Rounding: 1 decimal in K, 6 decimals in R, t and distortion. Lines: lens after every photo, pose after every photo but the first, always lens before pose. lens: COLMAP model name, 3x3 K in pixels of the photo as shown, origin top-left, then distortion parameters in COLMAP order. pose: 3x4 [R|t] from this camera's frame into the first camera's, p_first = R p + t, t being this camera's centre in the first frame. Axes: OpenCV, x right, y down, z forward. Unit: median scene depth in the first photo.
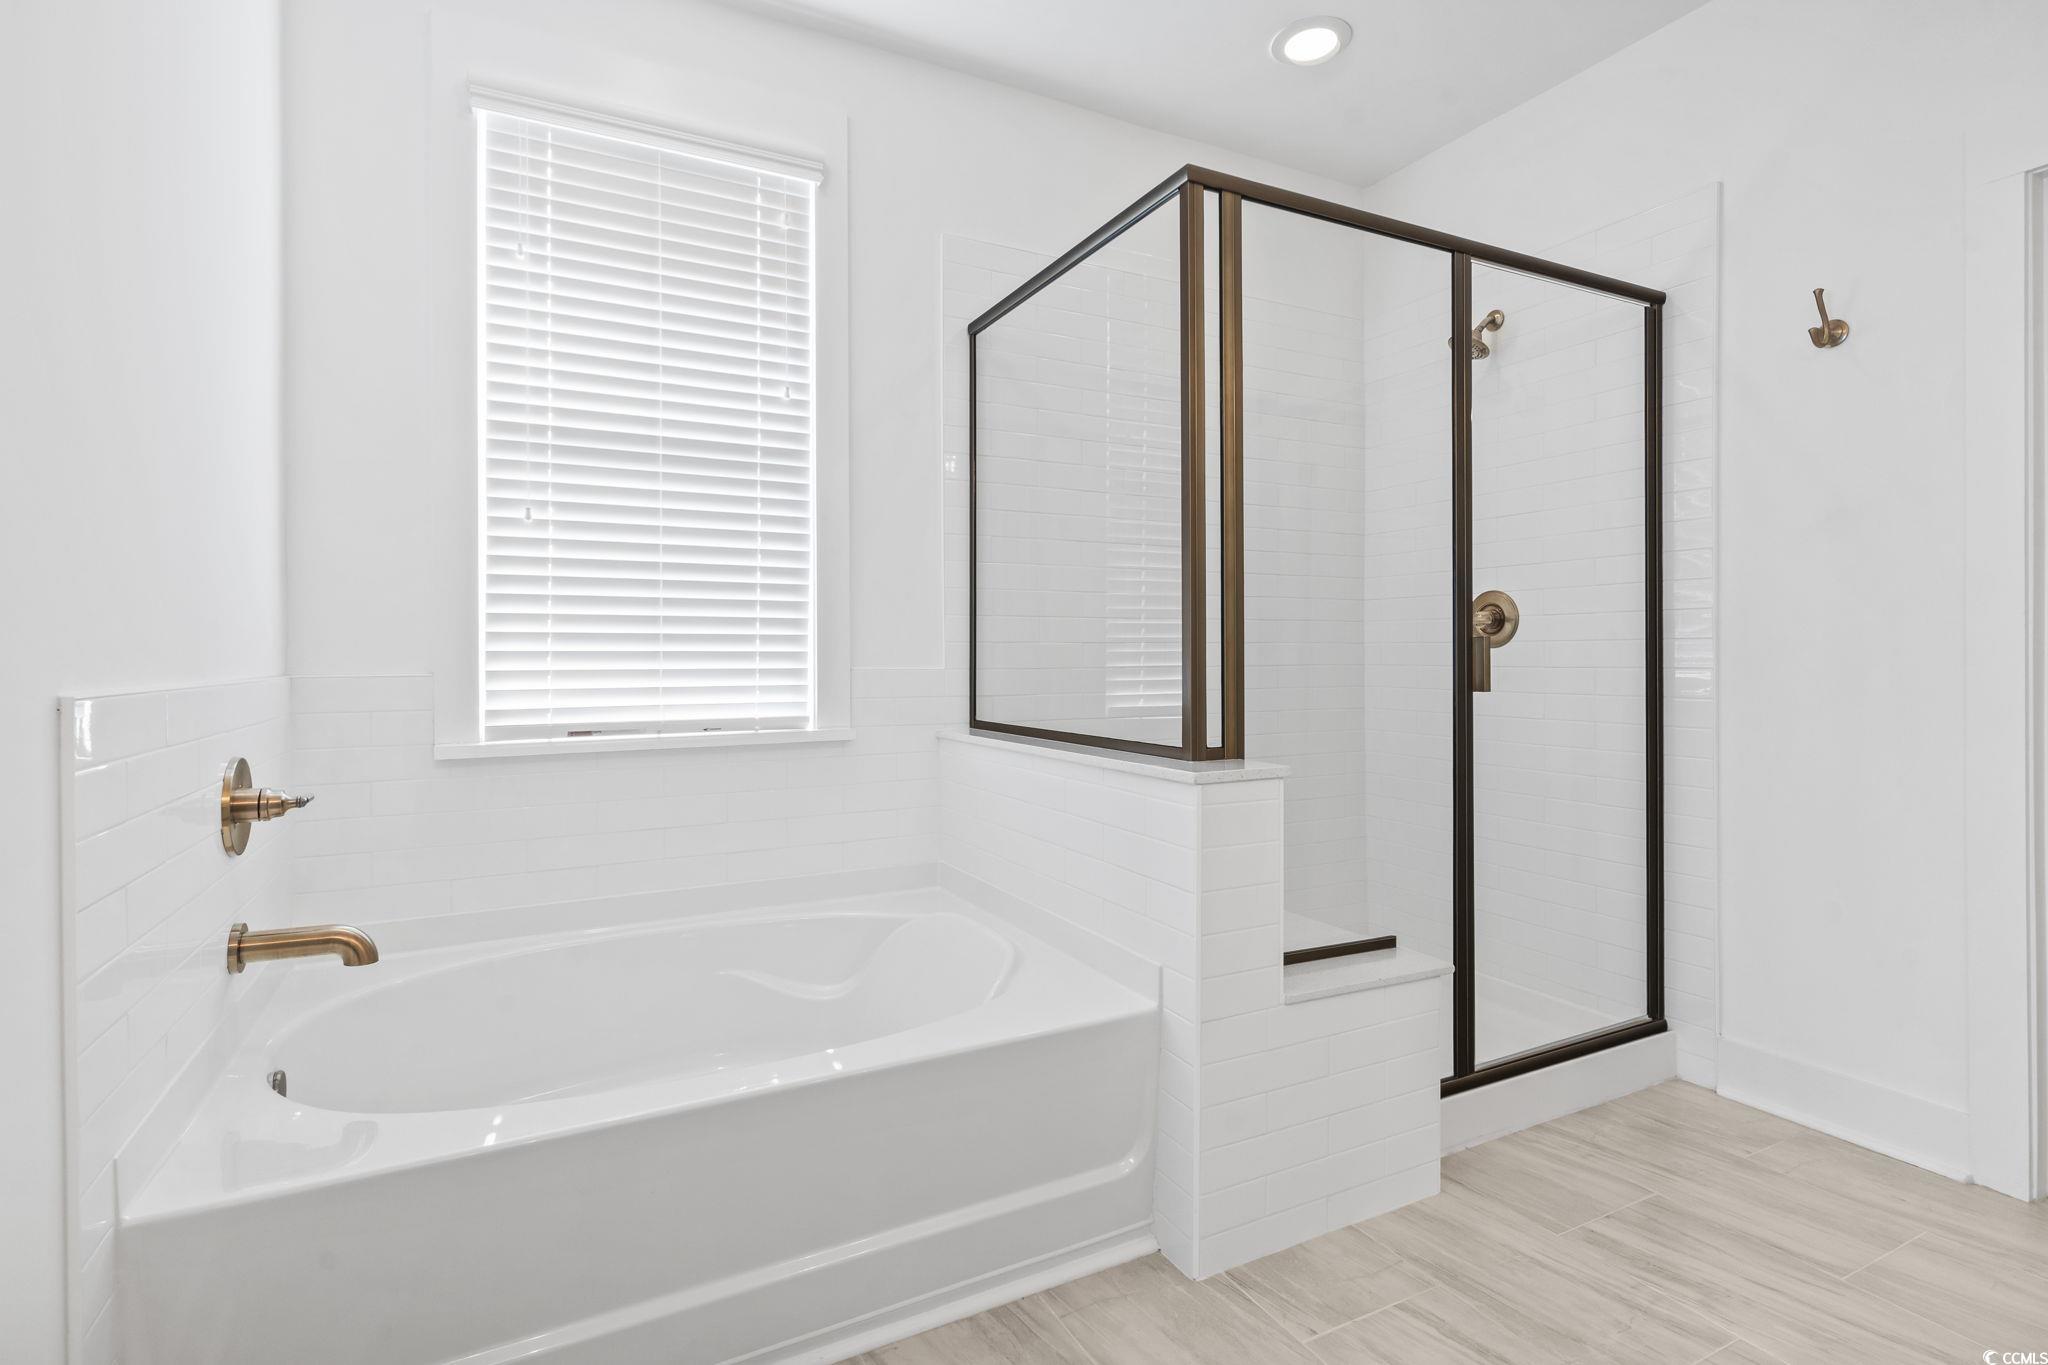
lens RADIAL K [[979.6, 0, 1007.1], [0, 979.6, 649.1], [0, 0, 1]] dist [0.000812, 0.000418]
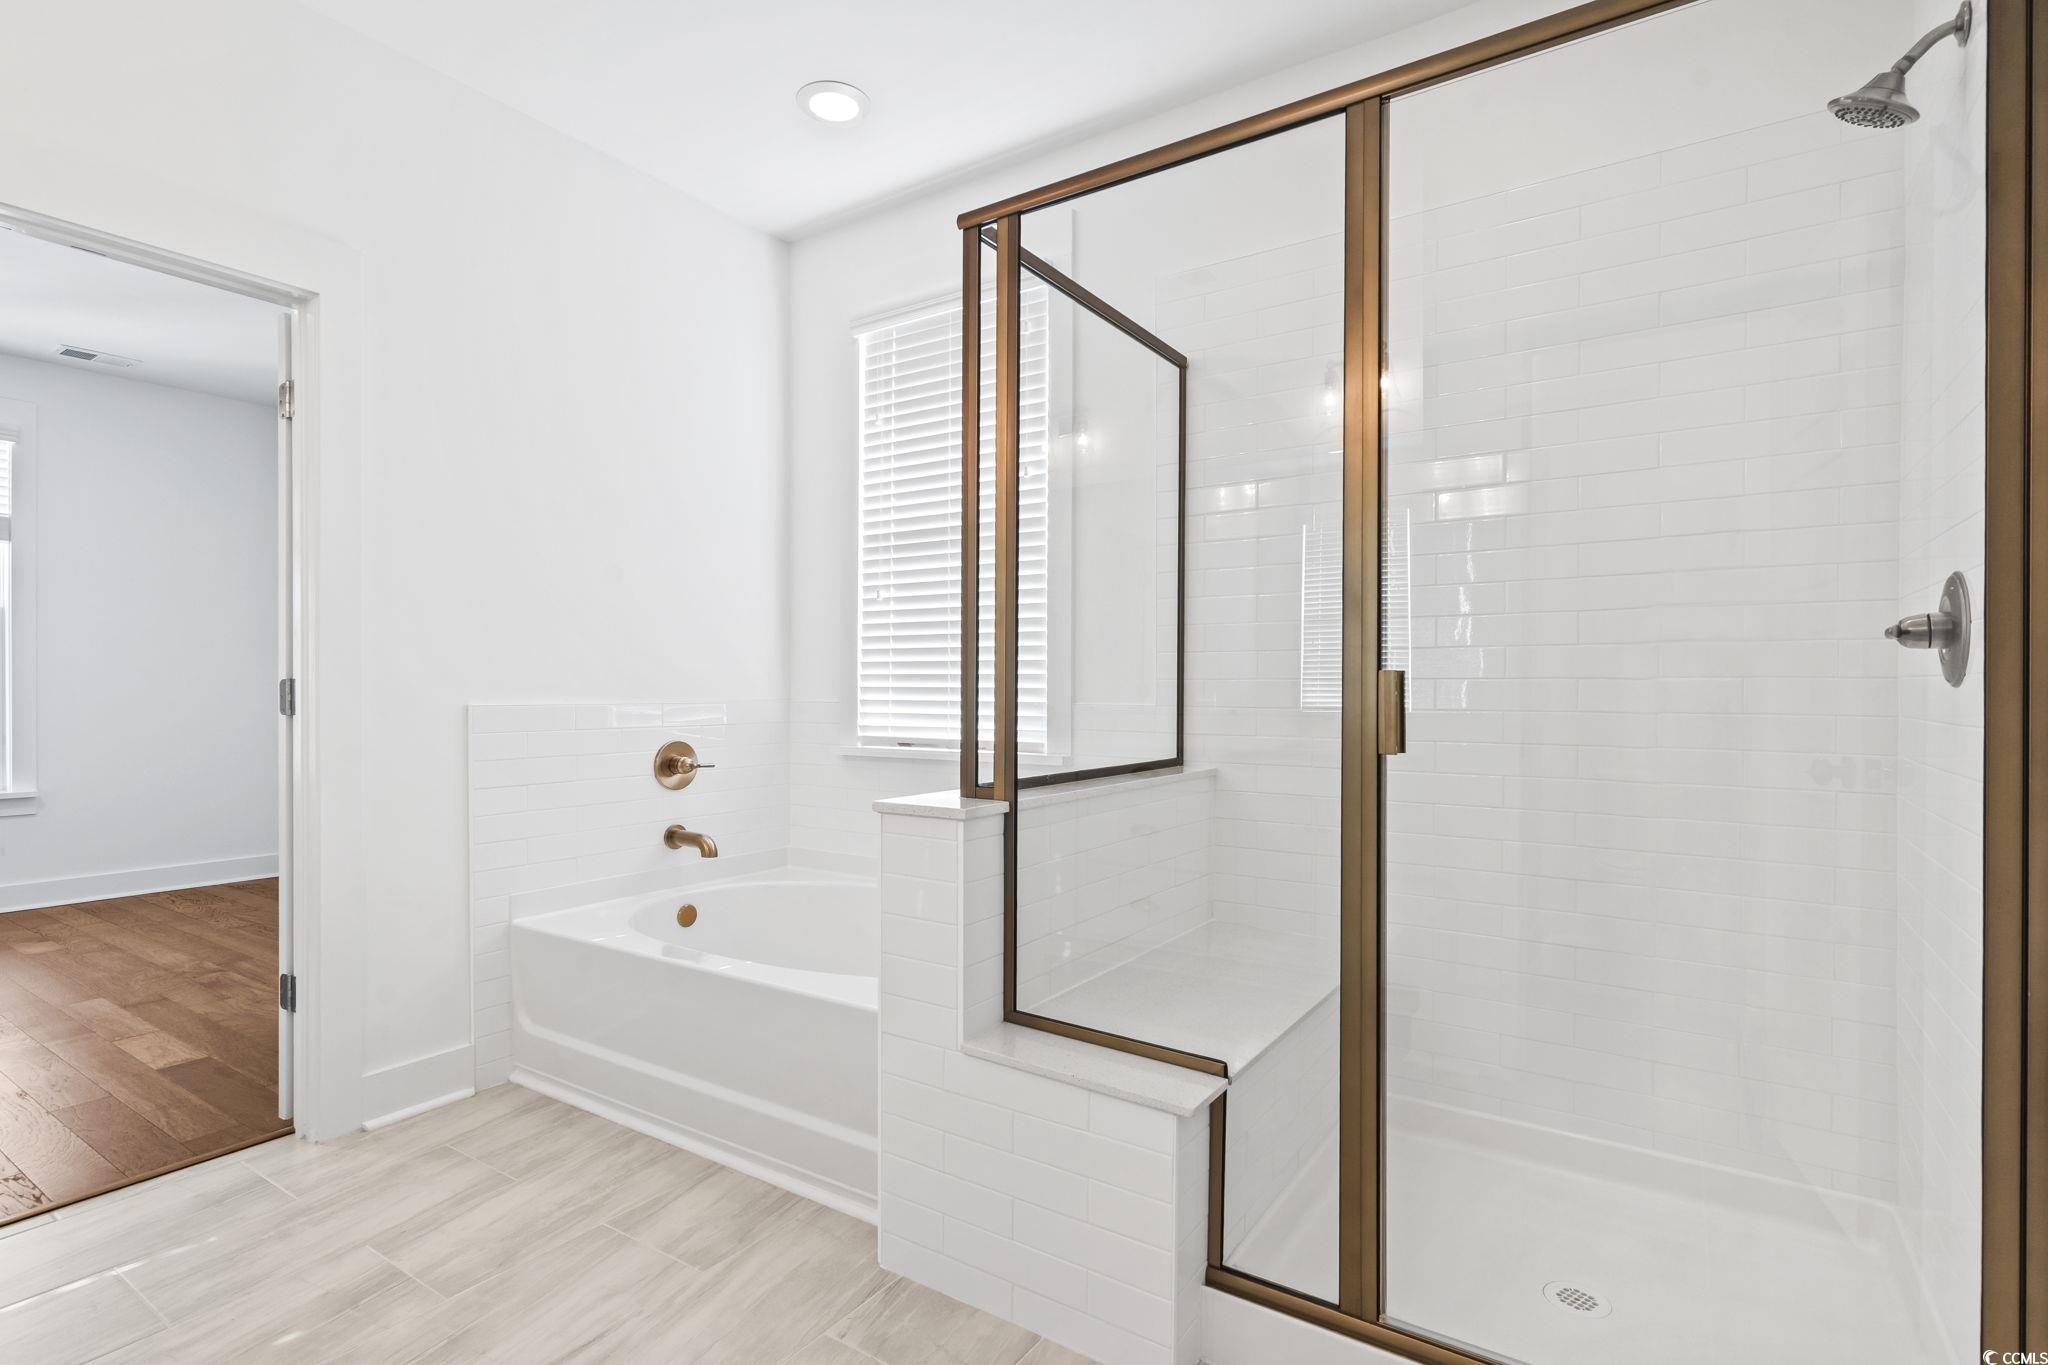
lens RADIAL K [[979.6, 0, 1021.4], [0, 979.6, 689.3], [0, 0, 1]] dist [0.000812, 0.000418]
pose [[0.499736, 0.007000, -0.866150, 0.914173], [-0.003694, 0.999975, 0.005951, -0.003629], [0.866170, 0.000226, 0.499749, 0.445602]]
